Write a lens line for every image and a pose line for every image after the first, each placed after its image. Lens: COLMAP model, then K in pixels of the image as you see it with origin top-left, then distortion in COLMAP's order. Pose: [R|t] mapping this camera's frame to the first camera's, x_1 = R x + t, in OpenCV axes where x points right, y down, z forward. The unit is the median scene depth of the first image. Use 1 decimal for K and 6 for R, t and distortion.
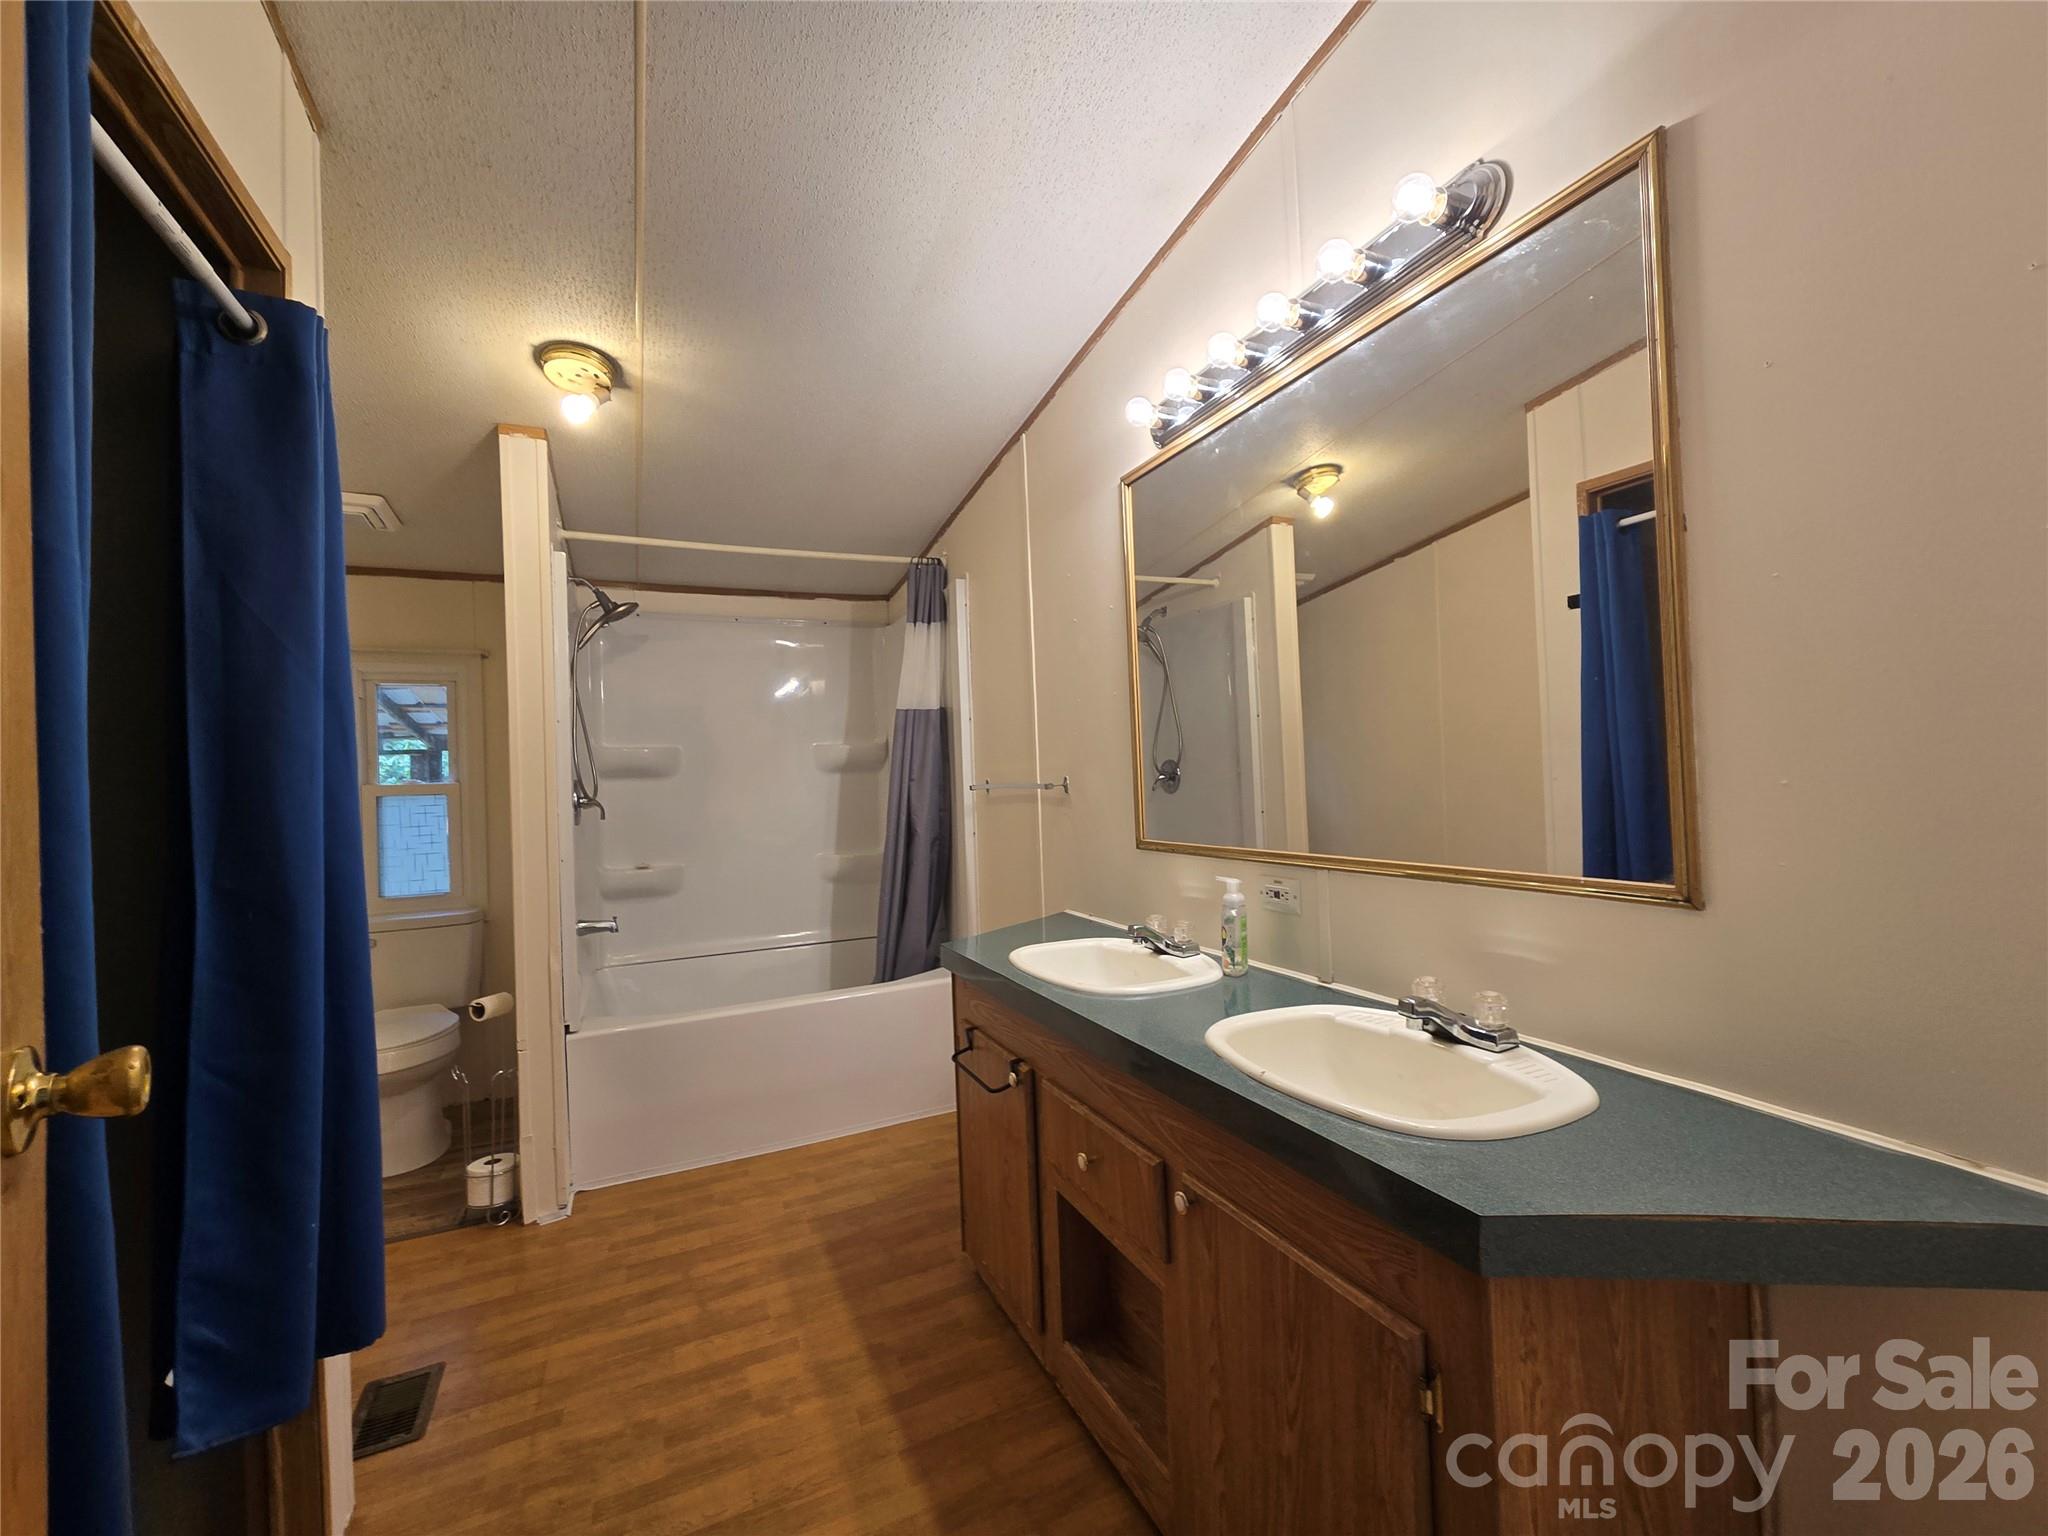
lens RADIAL K [[838.2, 0, 1031.5], [0, 838.2, 768.4], [0, 0, 1]] dist [0.000841, 0.000178]
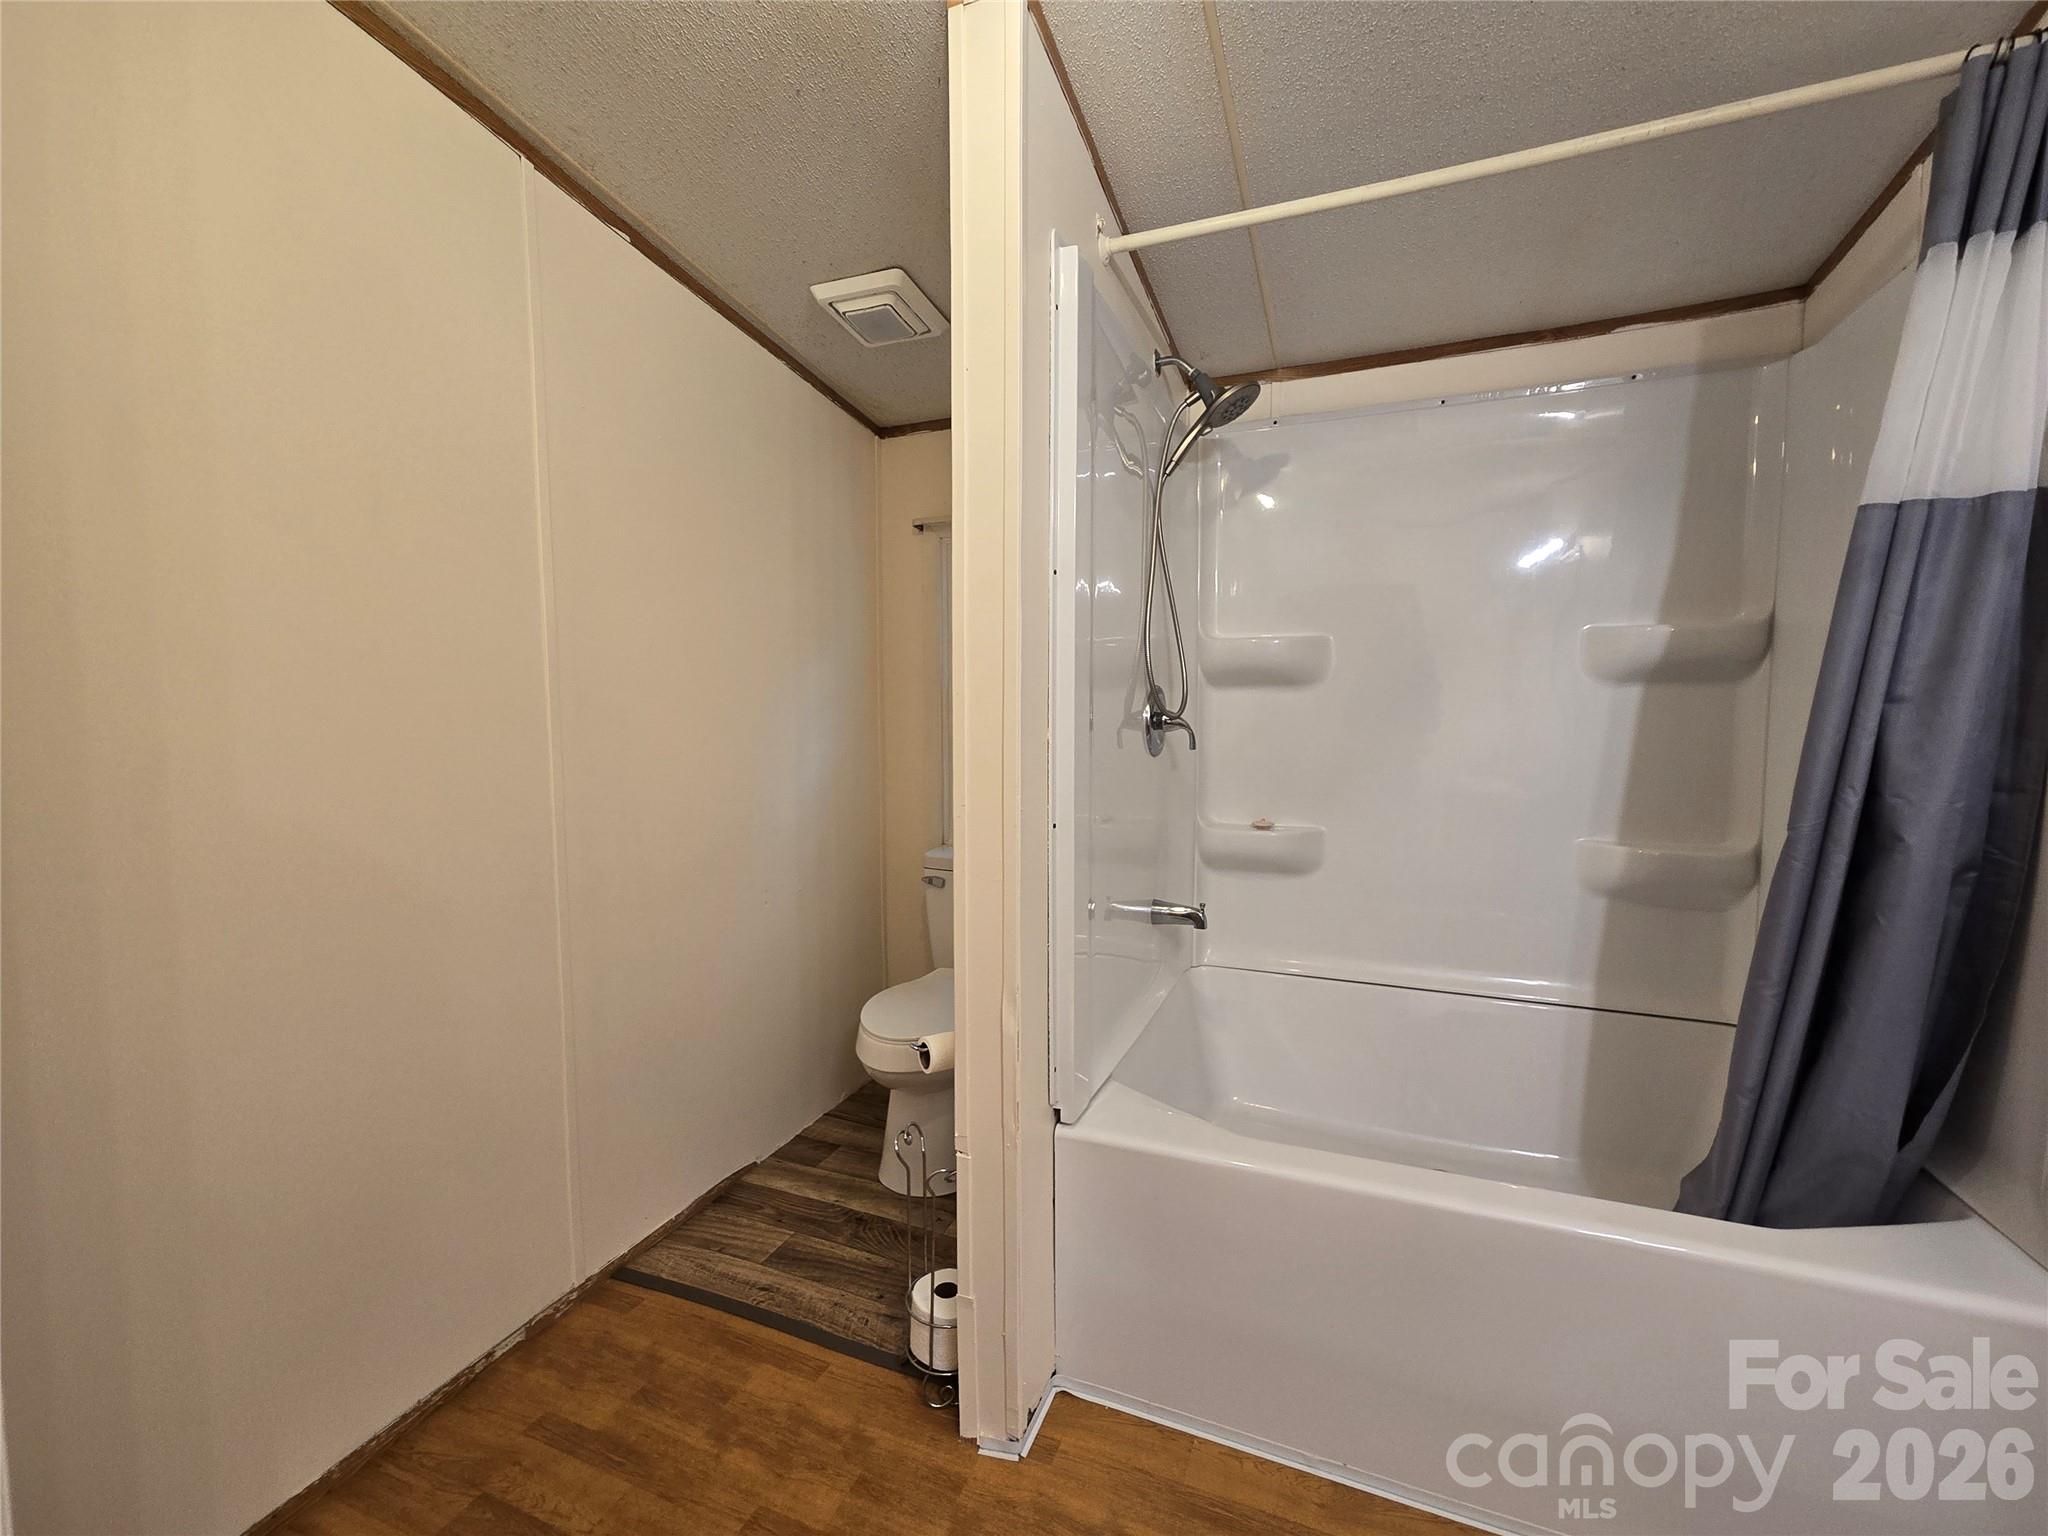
lens RADIAL K [[838.2, 0, 1031.5], [0, 838.2, 768.4], [0, 0, 1]] dist [0.000841, 0.000178]
pose [[0.679097, 0.083999, -0.729227, -0.129160], [-0.016632, 0.994937, 0.099117, 0.013947], [0.733860, -0.055182, 0.677056, 0.472969]]
